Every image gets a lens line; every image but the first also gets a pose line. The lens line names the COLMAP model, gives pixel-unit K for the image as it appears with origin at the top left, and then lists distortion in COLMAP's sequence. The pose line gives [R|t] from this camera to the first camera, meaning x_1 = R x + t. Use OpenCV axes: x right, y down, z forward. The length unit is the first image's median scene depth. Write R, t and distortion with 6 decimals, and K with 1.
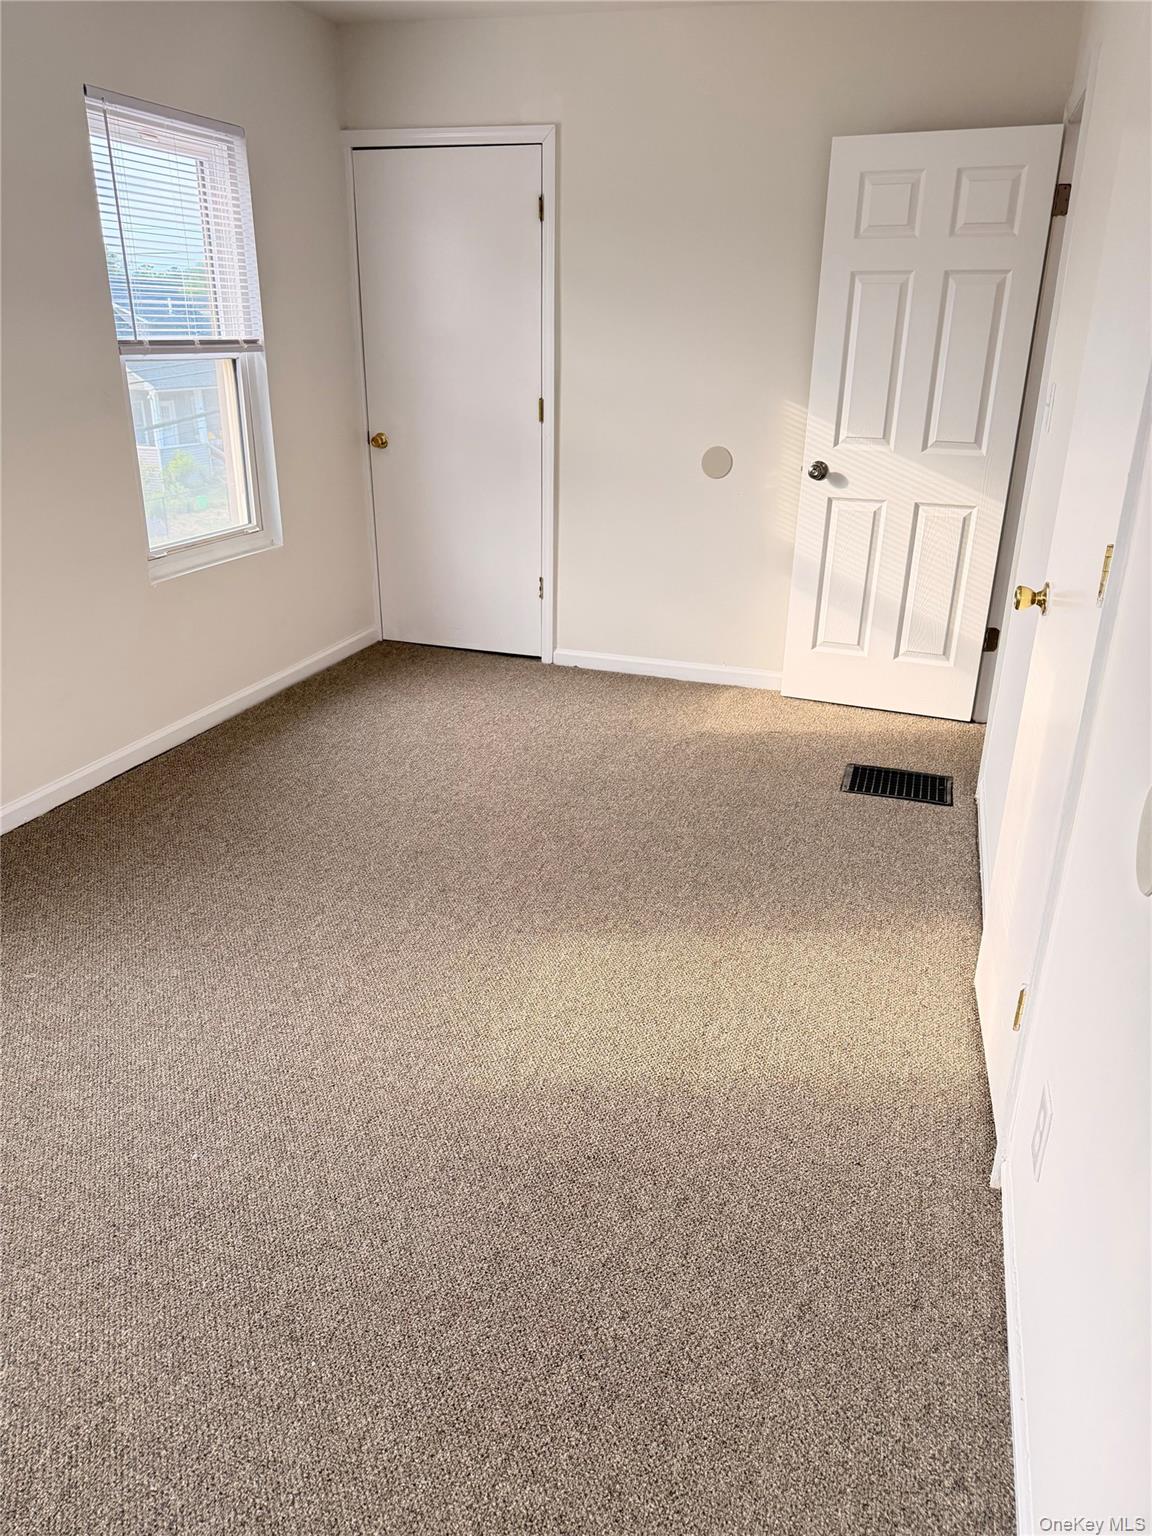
lens RADIAL K [[1070.0, 0, 570.1], [0, 1070.0, 754.7], [0, 0, 1]] dist [0.084592, -0.124100]
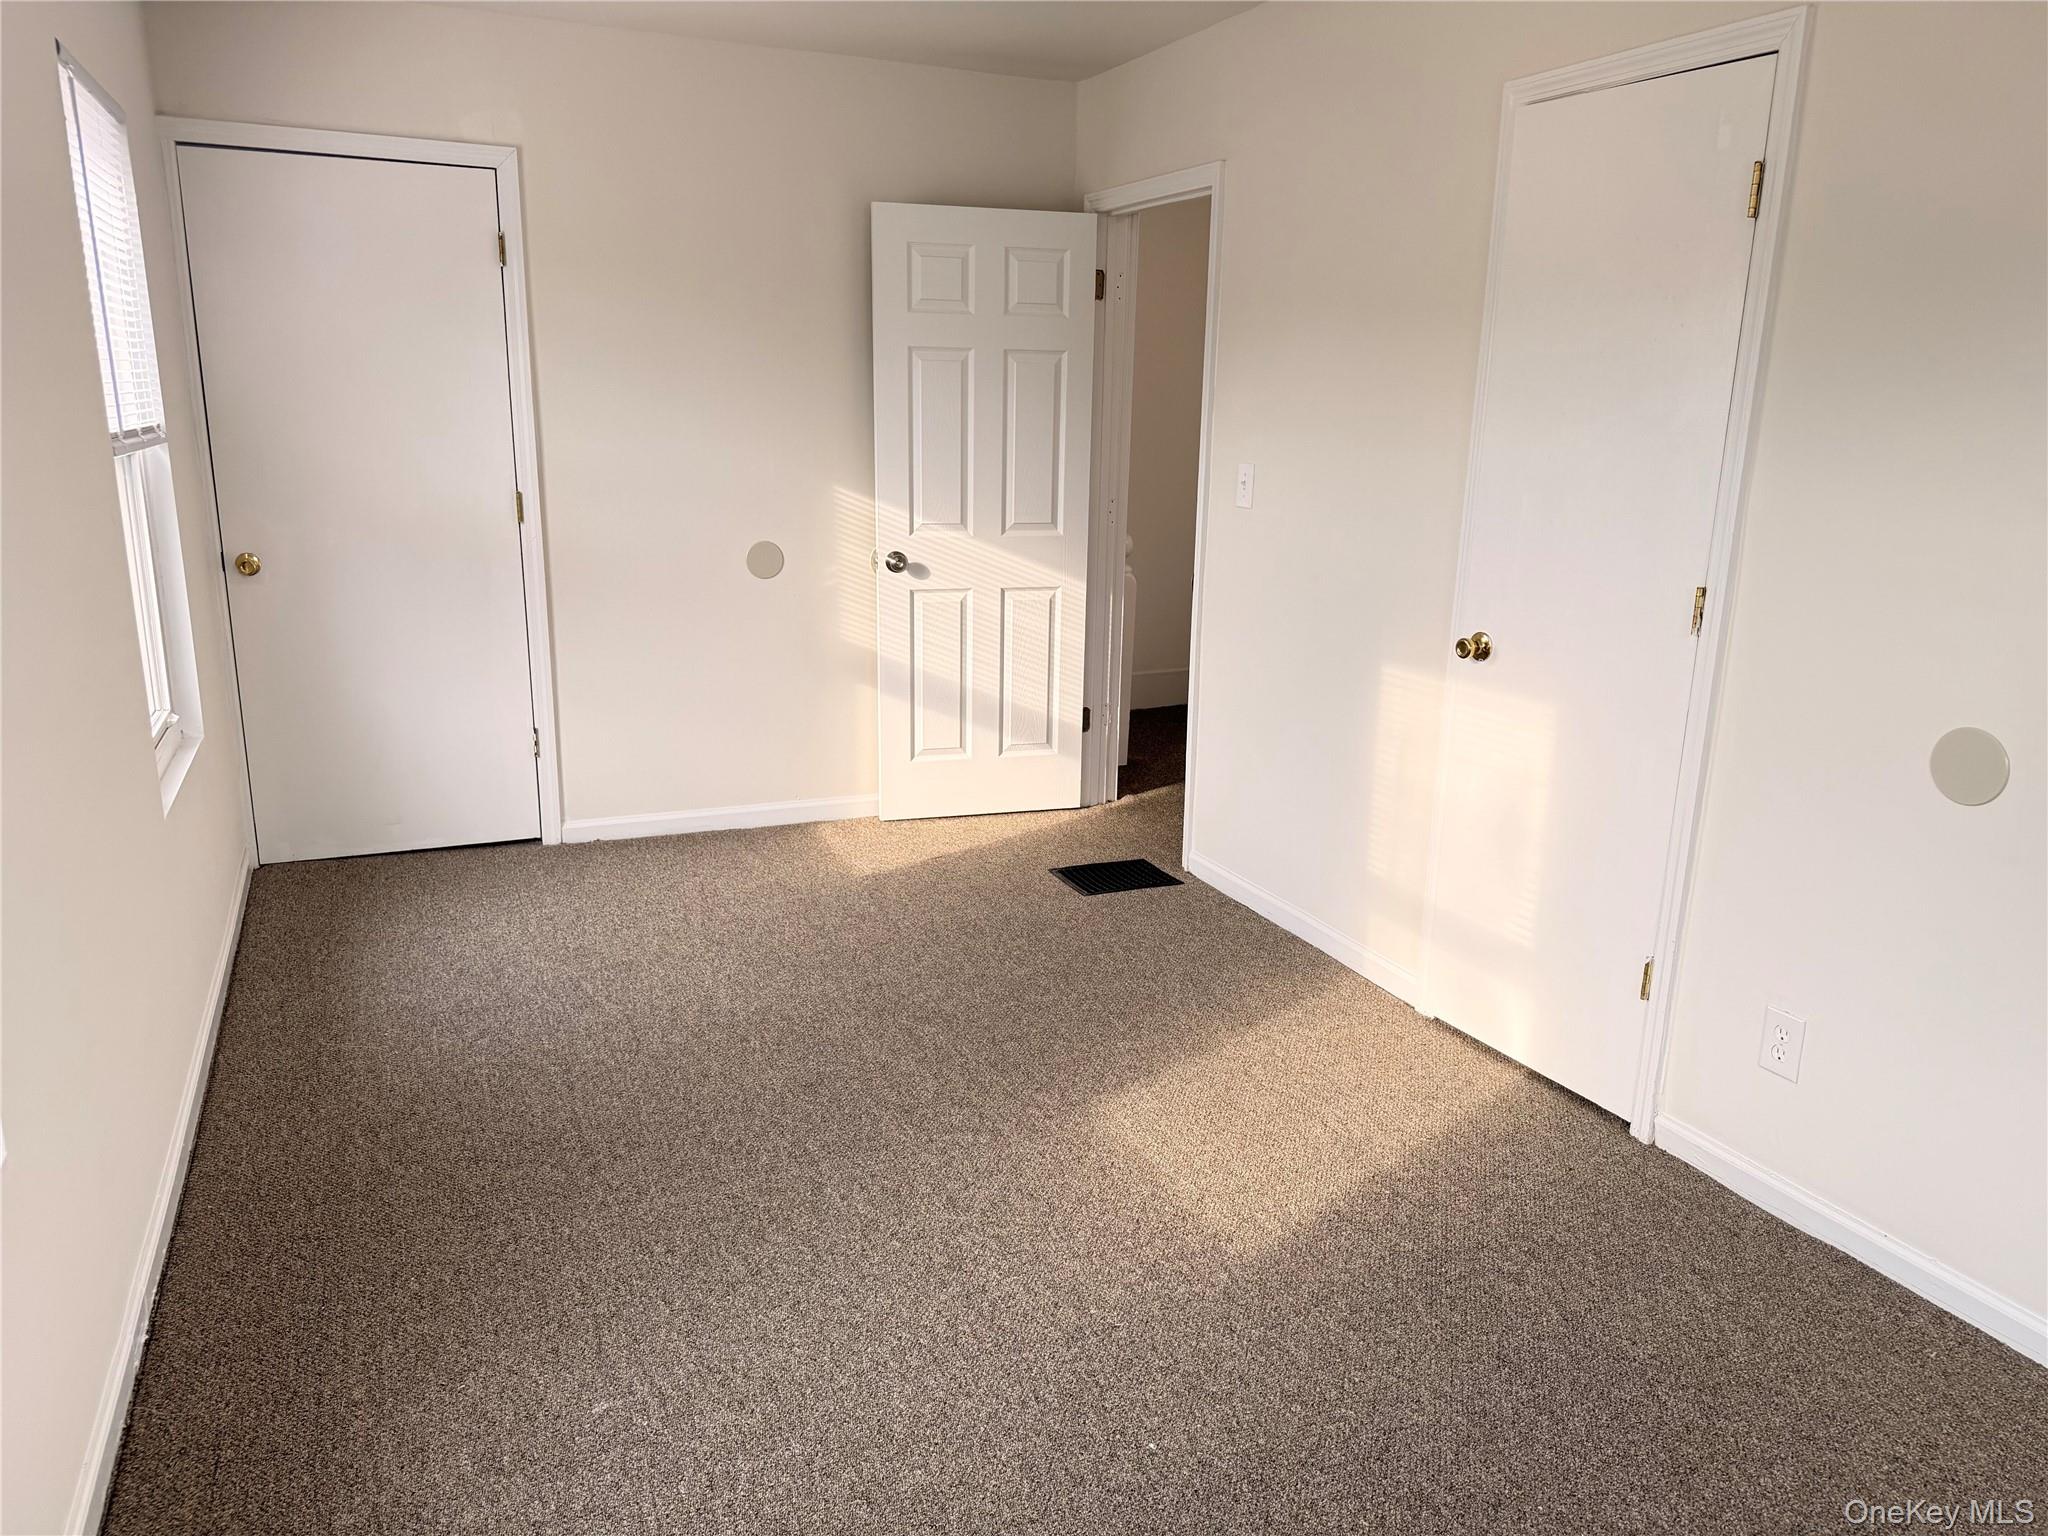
lens RADIAL K [[1426.7, 0, 963.8], [0, 1426.7, 787.4], [0, 0, 1]] dist [0.084592, -0.124100]
pose [[0.751979, -0.174481, 0.635676, -0.502868], [0.231168, 0.972893, -0.006421, -0.062440], [-0.617324, 0.151777, 0.771929, 0.086975]]
